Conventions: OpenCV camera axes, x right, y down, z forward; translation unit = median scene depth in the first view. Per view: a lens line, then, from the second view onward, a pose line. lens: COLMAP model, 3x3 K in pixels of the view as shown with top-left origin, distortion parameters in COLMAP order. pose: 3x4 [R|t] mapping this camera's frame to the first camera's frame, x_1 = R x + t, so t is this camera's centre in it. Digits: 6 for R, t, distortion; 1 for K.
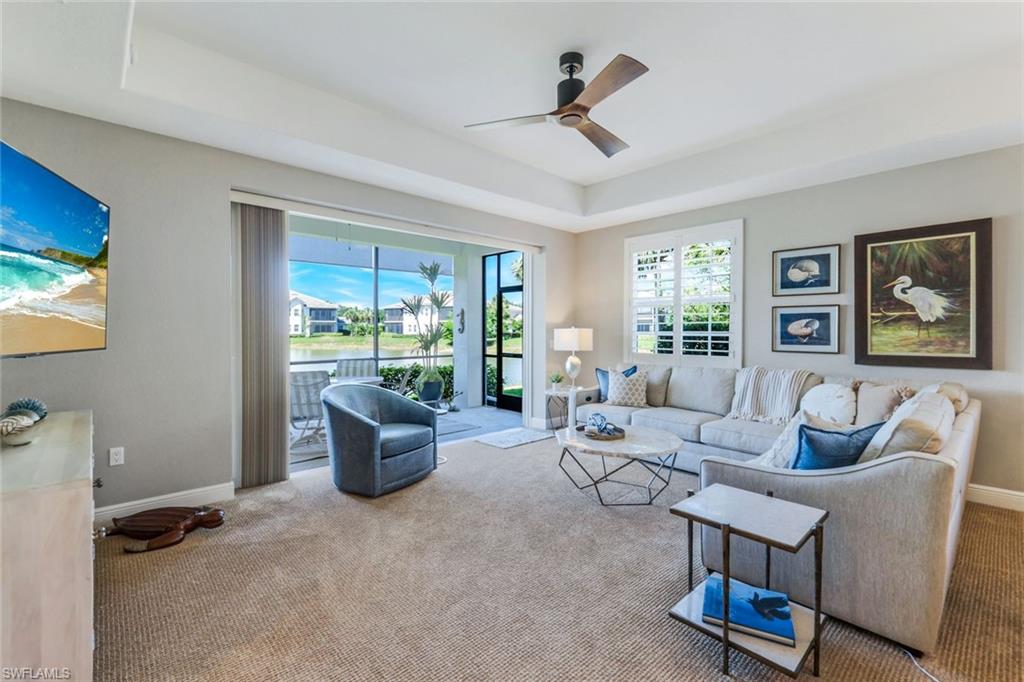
lens RADIAL K [[454.8, 0, 512.1], [0, 454.8, 332.8], [0, 0, 1]] dist [0.001924, 0.000174]
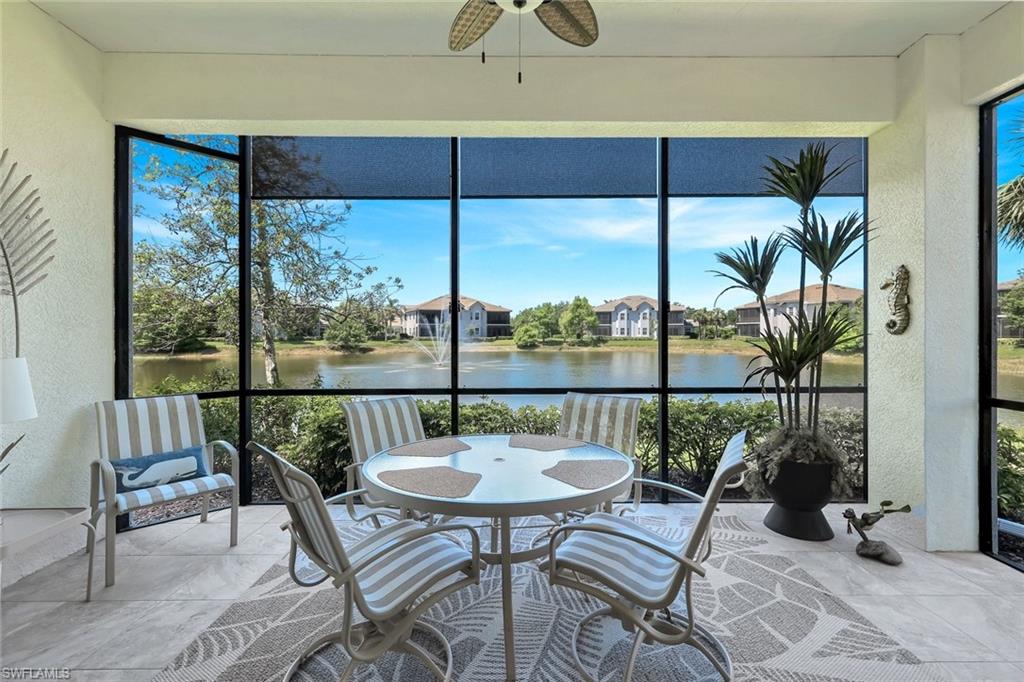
lens RADIAL K [[457.3, 0, 507.4], [0, 457.3, 337.2], [0, 0, 1]] dist [0.000881, -0.001032]
pose [[0.736144, 0.003927, -0.676814, -0.093504], [-0.002170, 0.999992, 0.003442, 0.002904], [0.676822, -0.001065, 0.736146, 0.514952]]
